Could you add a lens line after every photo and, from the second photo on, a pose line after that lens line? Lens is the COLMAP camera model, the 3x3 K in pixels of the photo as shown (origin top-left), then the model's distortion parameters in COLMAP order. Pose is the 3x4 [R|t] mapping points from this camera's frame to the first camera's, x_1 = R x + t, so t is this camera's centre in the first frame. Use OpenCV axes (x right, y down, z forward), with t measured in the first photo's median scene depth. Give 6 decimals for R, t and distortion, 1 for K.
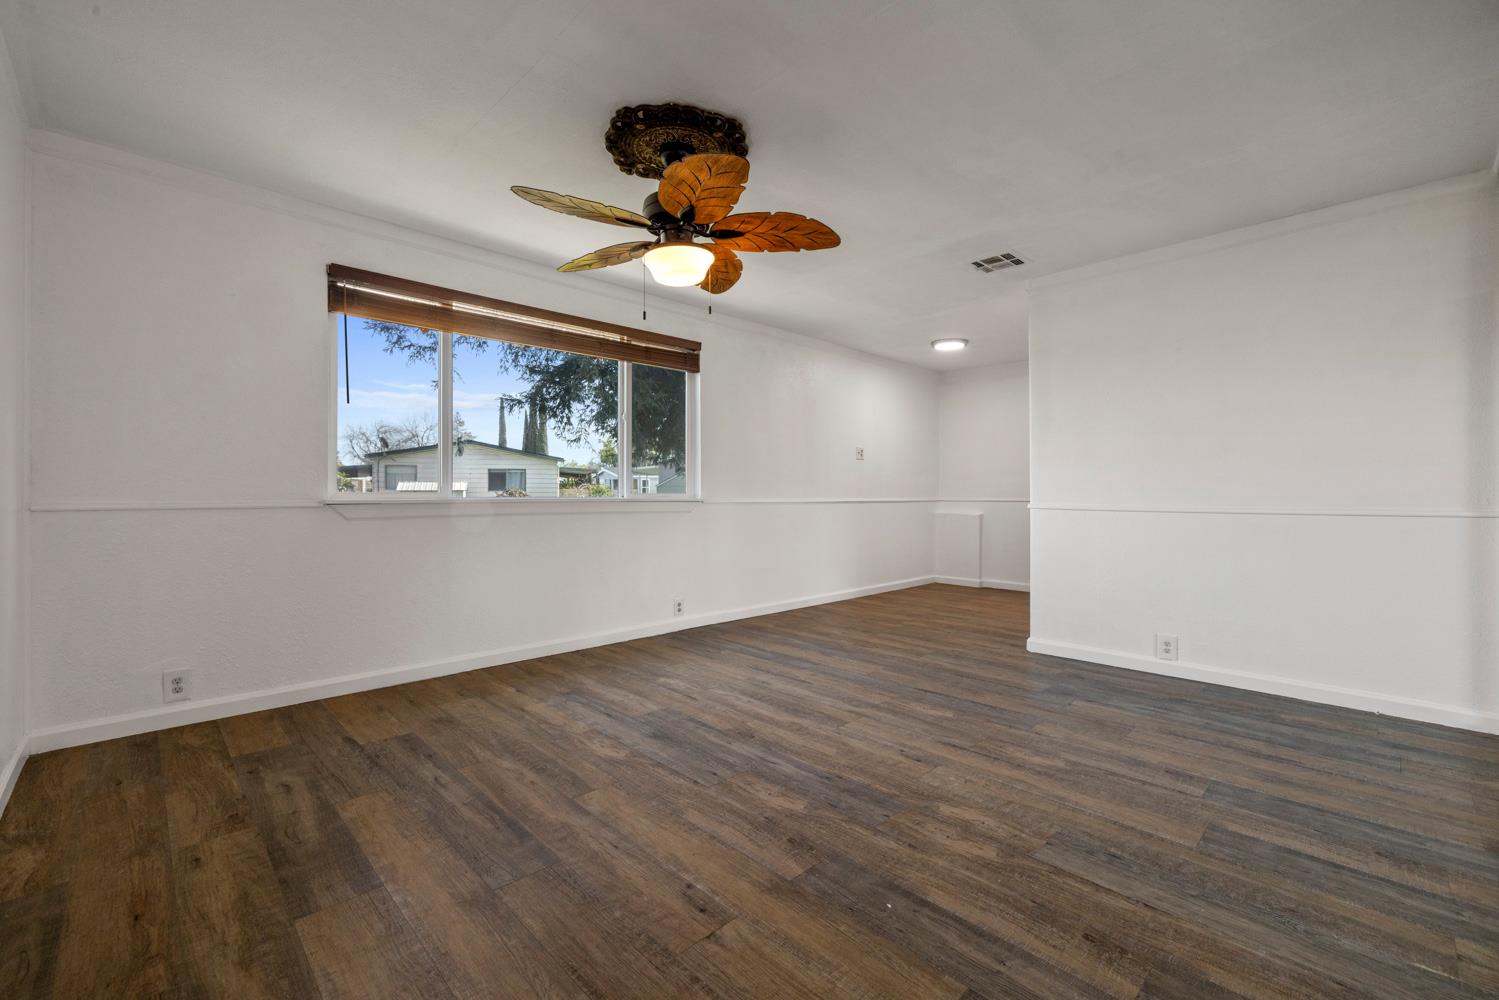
lens RADIAL K [[642.4, 0, 749.6], [0, 642.4, 498.4], [0, 0, 1]] dist [-0.000160, 0.000729]
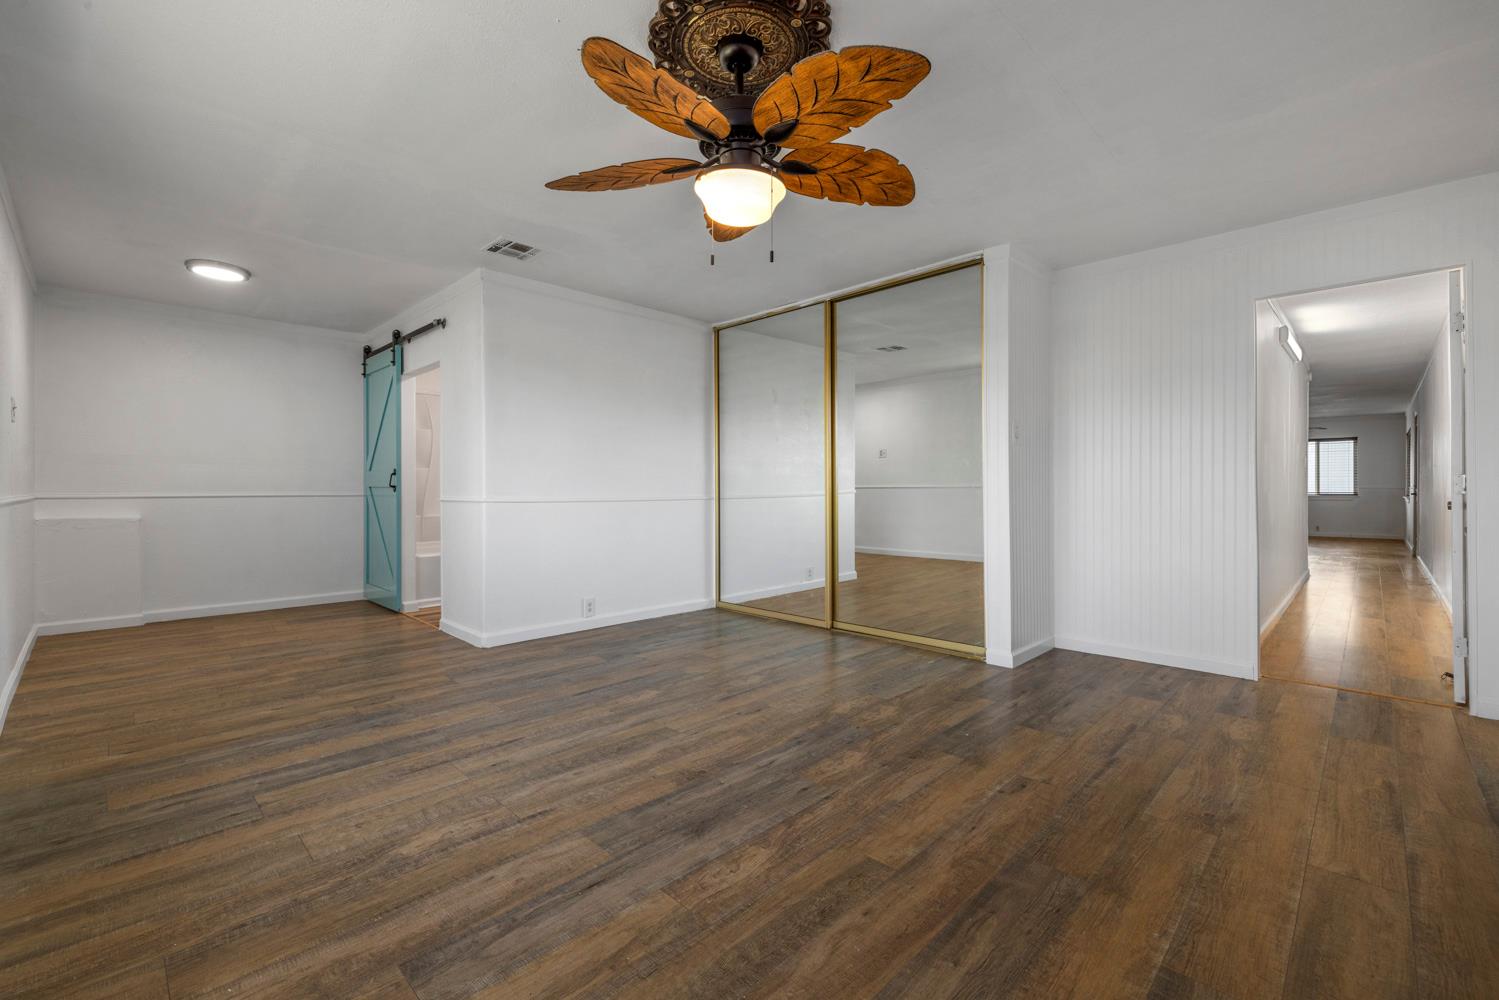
lens RADIAL K [[642.4, 0, 750.2], [0, 642.4, 490.2], [0, 0, 1]] dist [-0.000160, 0.000729]
pose [[-0.033713, -0.005397, 0.999417, -0.876863], [0.005184, 0.999971, 0.005575, -0.009190], [-0.999418, 0.005369, -0.033684, 0.991317]]
